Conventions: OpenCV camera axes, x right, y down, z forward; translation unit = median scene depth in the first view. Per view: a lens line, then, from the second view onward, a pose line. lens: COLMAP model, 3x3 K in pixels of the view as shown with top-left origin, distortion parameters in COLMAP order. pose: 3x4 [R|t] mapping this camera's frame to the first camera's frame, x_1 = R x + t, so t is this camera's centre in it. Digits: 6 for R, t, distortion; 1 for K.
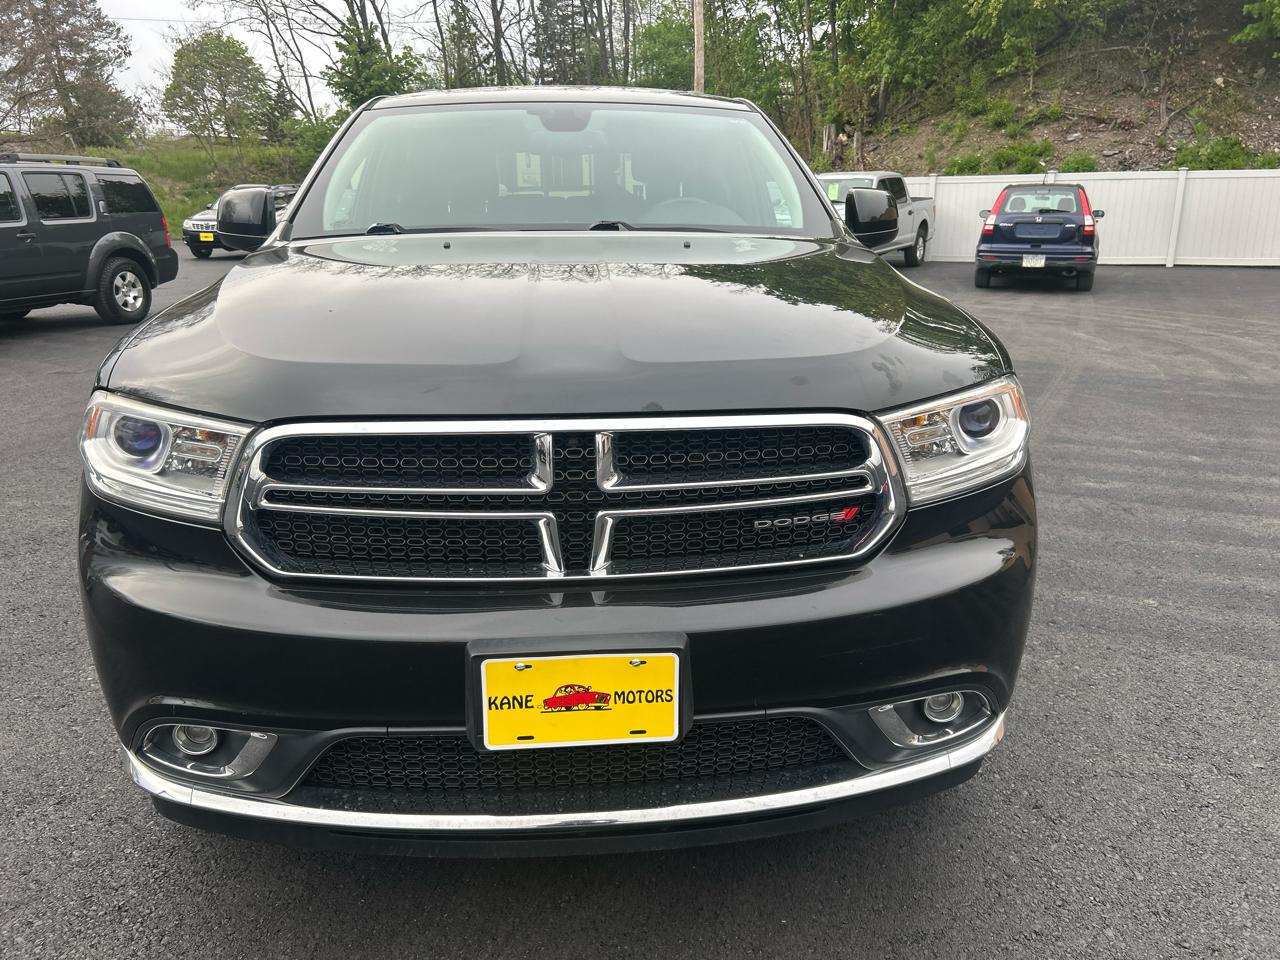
lens RADIAL K [[1046.0, 0, 639.1], [0, 1046.0, 483.0], [0, 0, 1]] dist [0.058676, -0.064862]
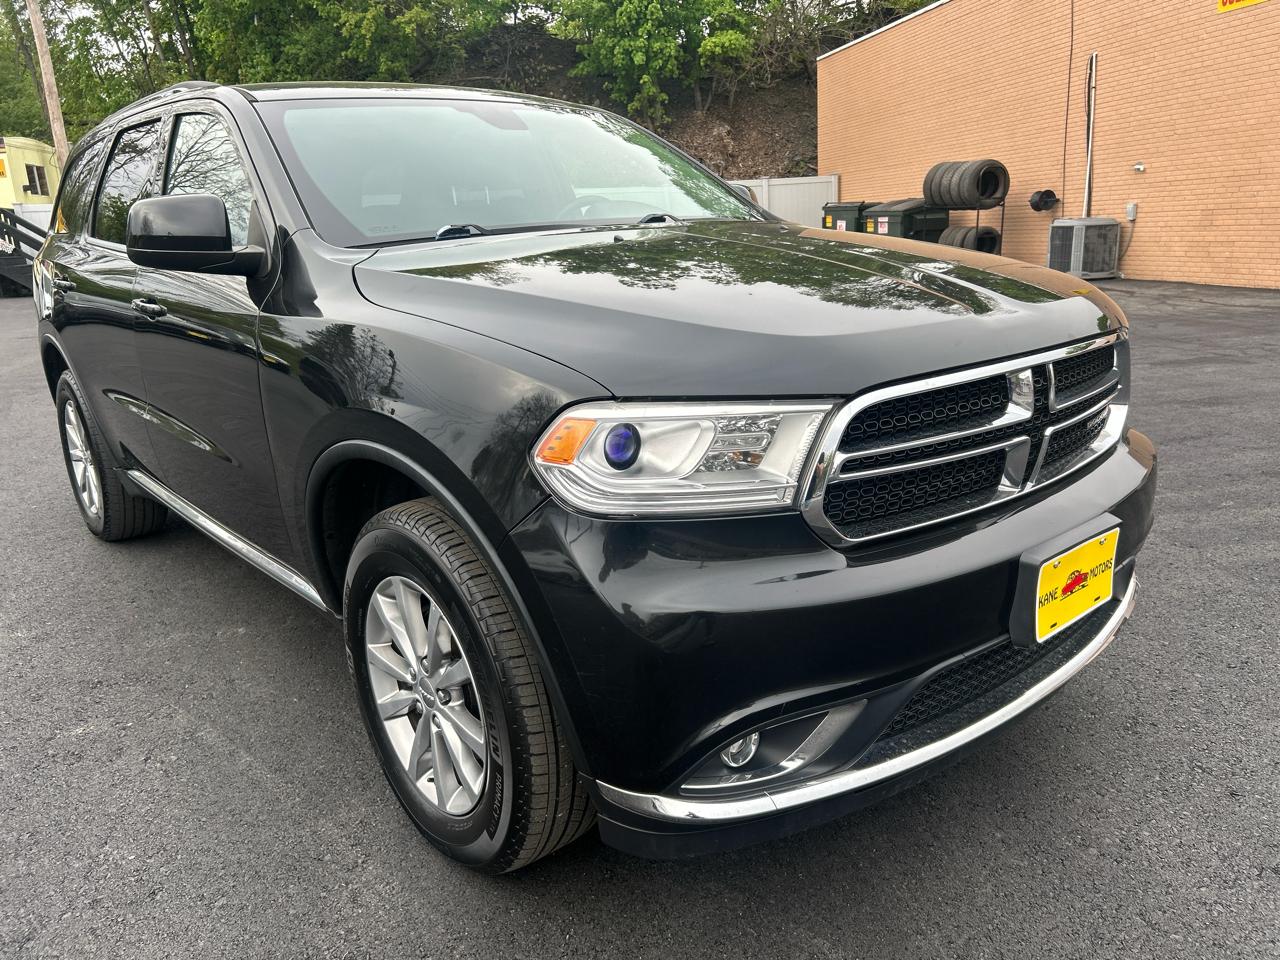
lens RADIAL K [[1046.0, 0, 648.5], [0, 1046.0, 481.5], [0, 0, 1]] dist [0.058676, -0.064862]
pose [[0.778957, -0.185091, 0.599138, -0.165039], [0.198056, 0.979158, 0.044991, -0.008666], [-0.594978, 0.083616, 0.799380, 0.044317]]
